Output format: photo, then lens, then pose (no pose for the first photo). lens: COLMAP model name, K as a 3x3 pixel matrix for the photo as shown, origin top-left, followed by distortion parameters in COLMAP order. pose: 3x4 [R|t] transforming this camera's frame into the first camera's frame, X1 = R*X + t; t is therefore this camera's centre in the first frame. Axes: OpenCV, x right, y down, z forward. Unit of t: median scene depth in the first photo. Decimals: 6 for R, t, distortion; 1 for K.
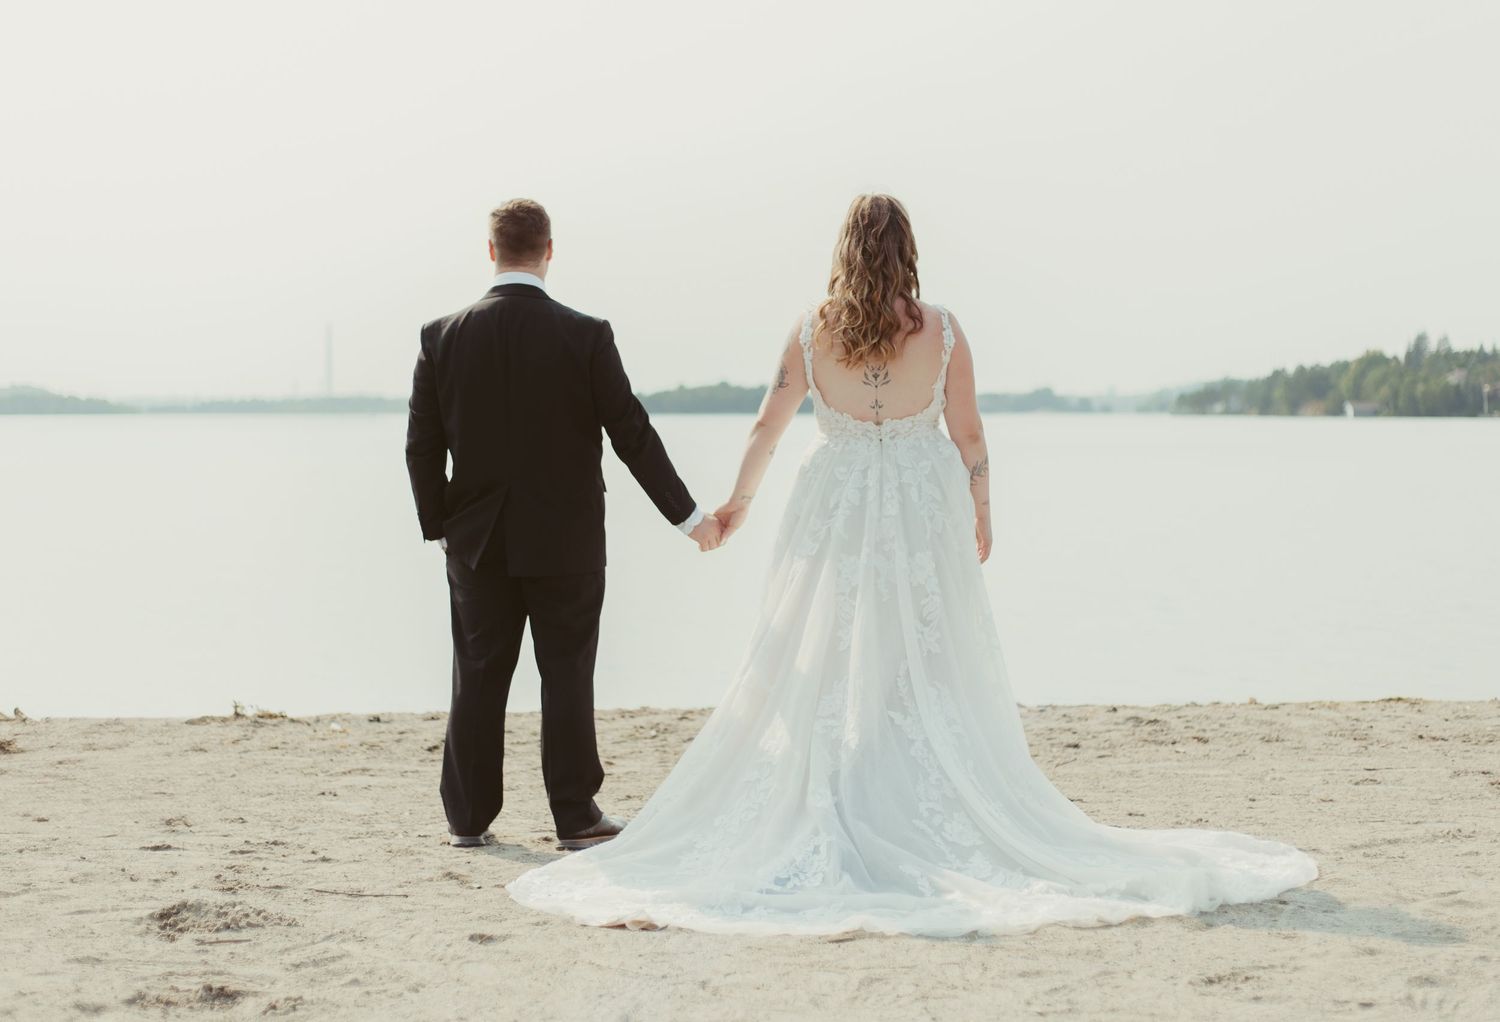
lens RADIAL K [[2505.4, 0, 757.8], [0, 2505.4, 502.3], [0, 0, 1]] dist [0.003653, 0.000000]
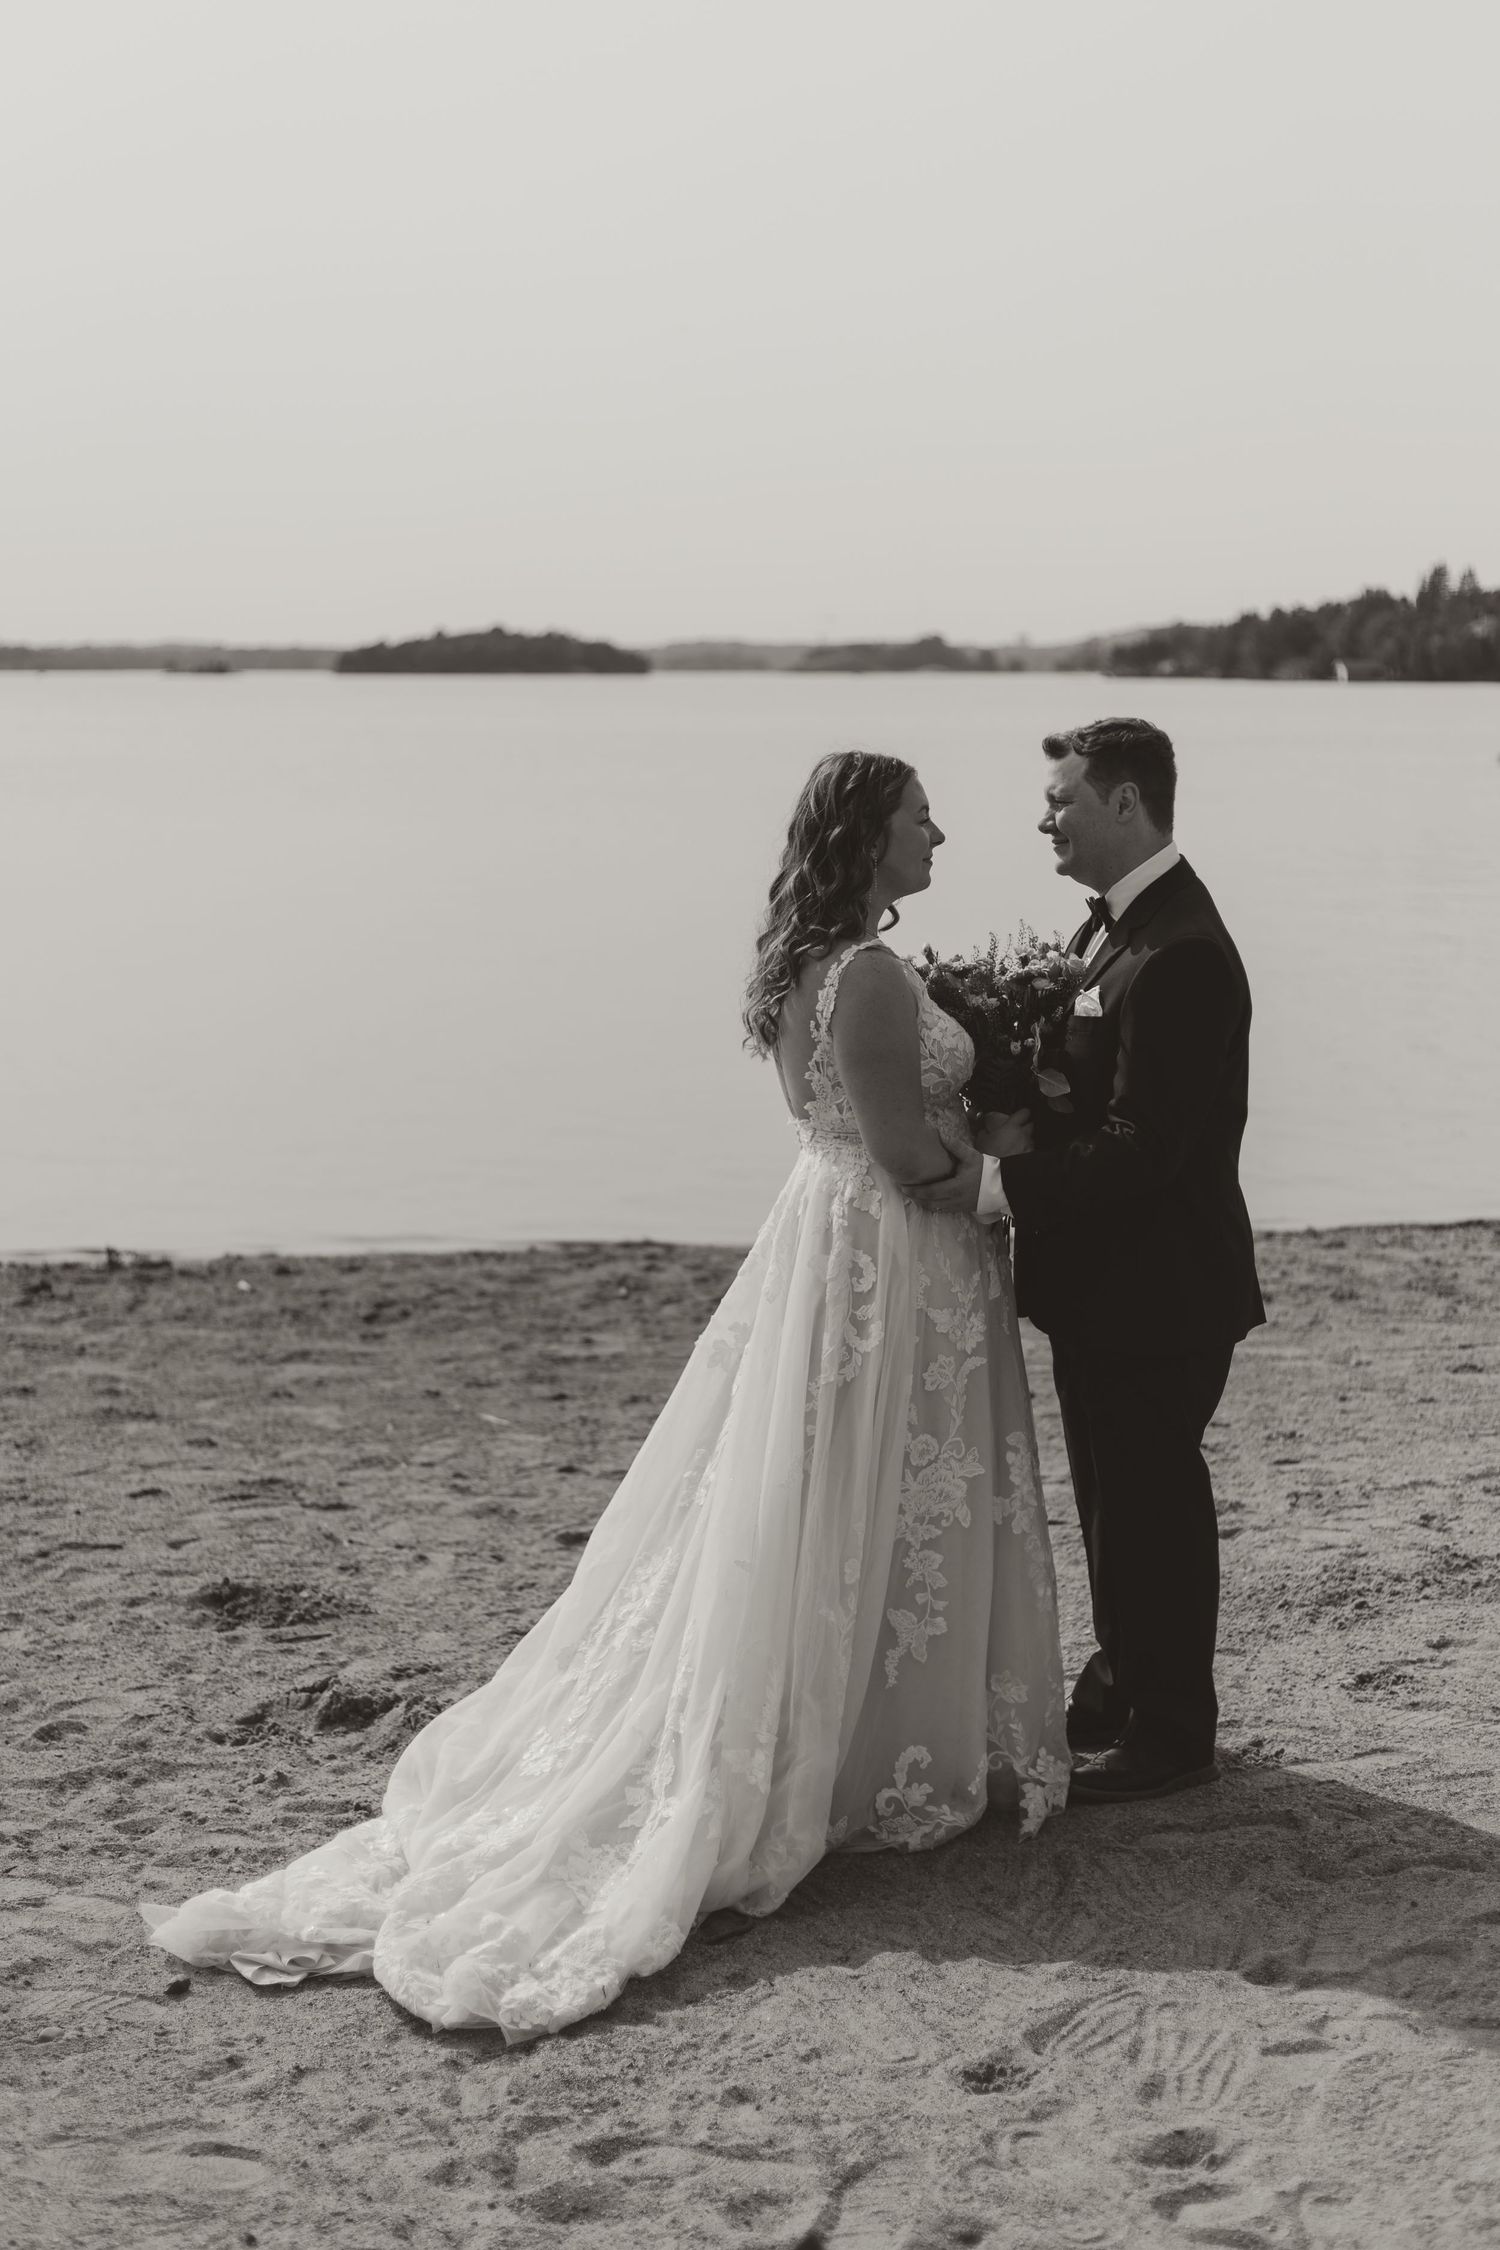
lens RADIAL K [[3408.6, 0, 729.0], [0, 3408.6, 1136.0], [0, 0, 1]] dist [0.010961, 0.000000]
pose [[0.998276, -0.007121, 0.058253, -0.071684], [0.000890, 0.994333, 0.106306, -0.081957], [-0.058680, -0.106071, 0.992626, -0.141766]]
